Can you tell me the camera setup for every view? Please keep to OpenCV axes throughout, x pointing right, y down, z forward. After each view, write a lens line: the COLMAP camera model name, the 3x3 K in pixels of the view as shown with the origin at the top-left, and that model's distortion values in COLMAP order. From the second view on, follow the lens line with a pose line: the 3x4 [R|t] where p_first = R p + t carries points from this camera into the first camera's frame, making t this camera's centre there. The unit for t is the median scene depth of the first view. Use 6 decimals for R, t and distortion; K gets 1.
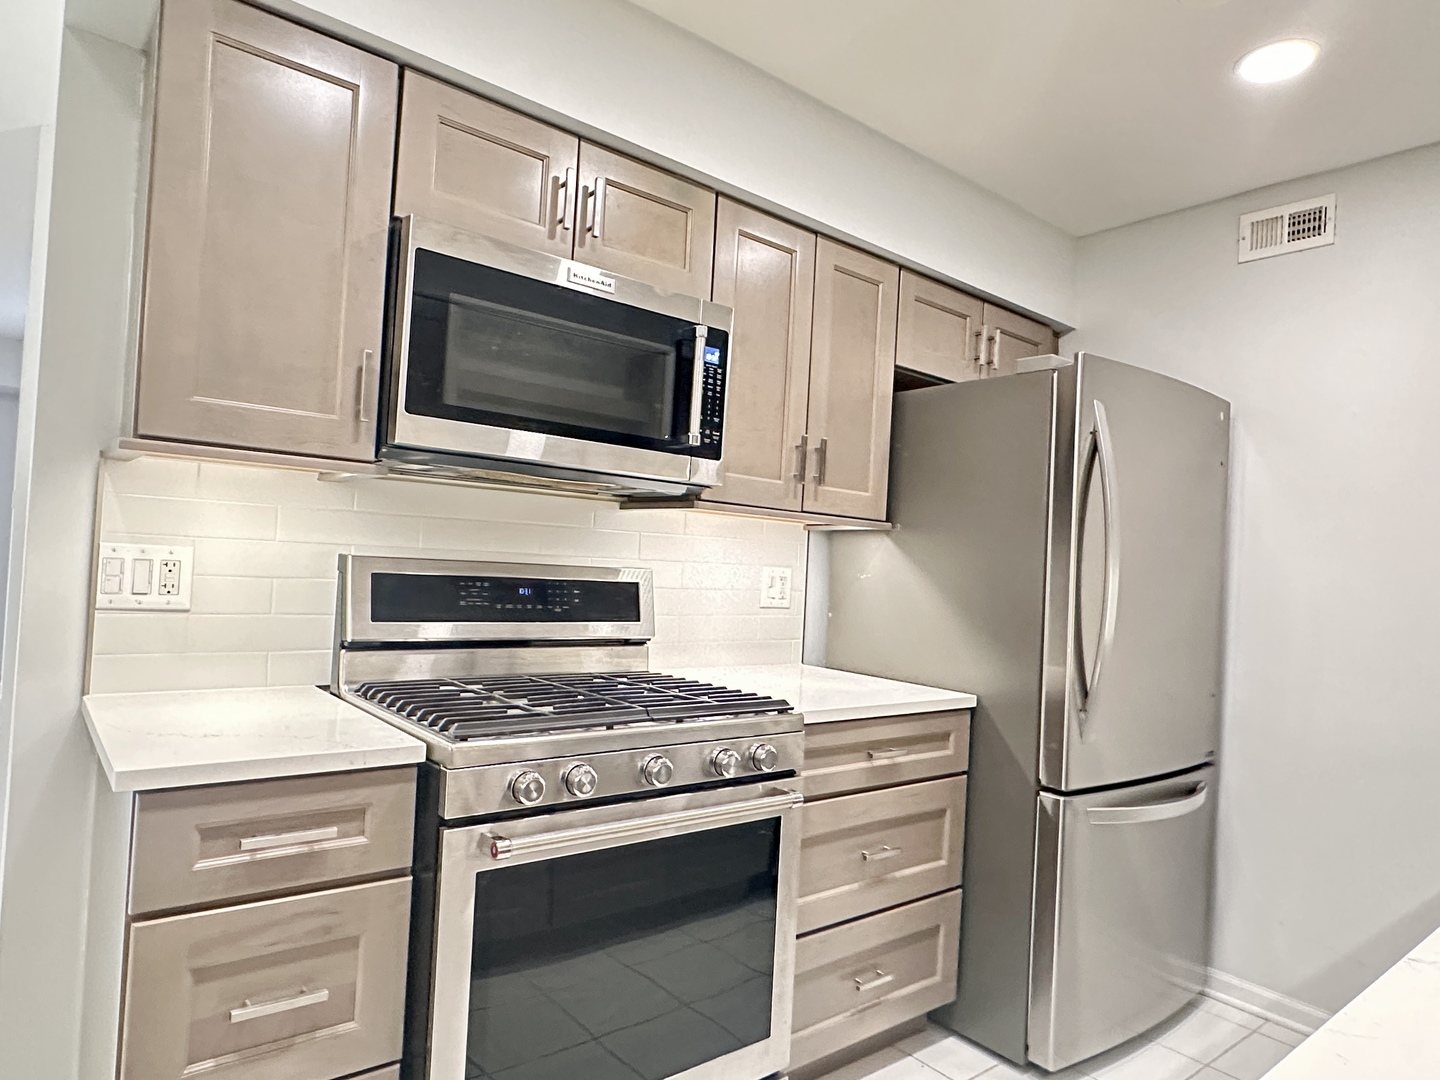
lens RADIAL K [[890.1, 0, 719.3], [0, 890.1, 540.8], [0, 0, 1]] dist [-0.000317, 0.000789]
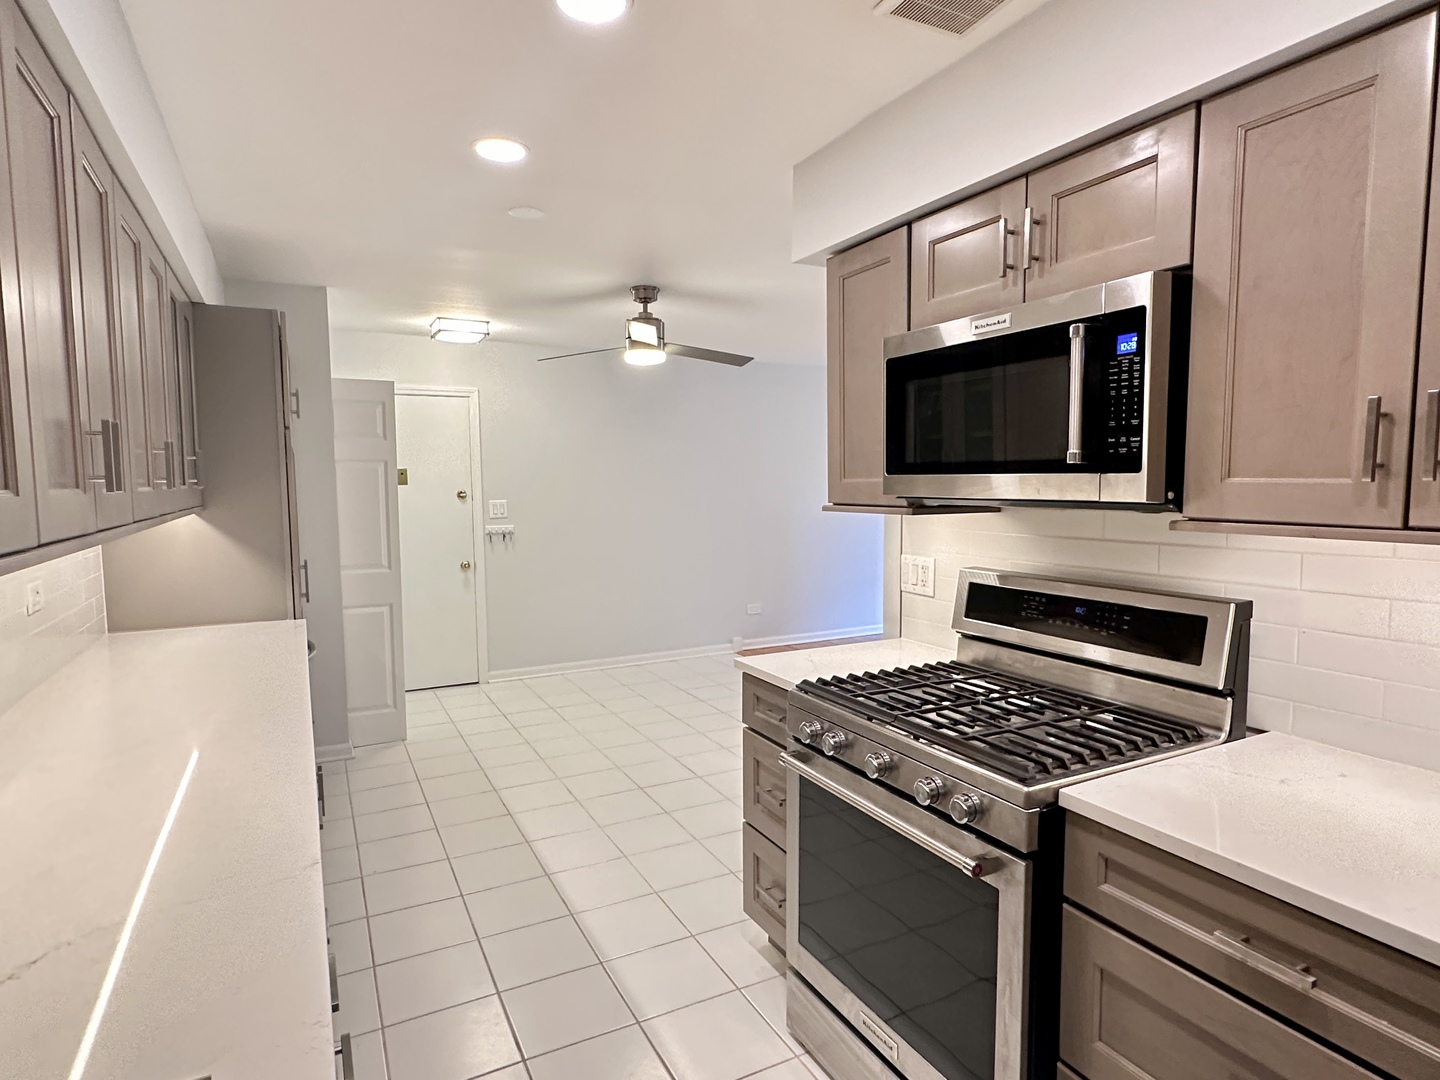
lens RADIAL K [[807.3, 0, 719.6], [0, 807.3, 544.8], [0, 0, 1]] dist [0.002362, 0.000629]
pose [[-0.202715, 0.024716, -0.978926, 0.791941], [0.021069, 0.999560, 0.020874, -0.048550], [0.979011, -0.016394, -0.203146, 0.784243]]
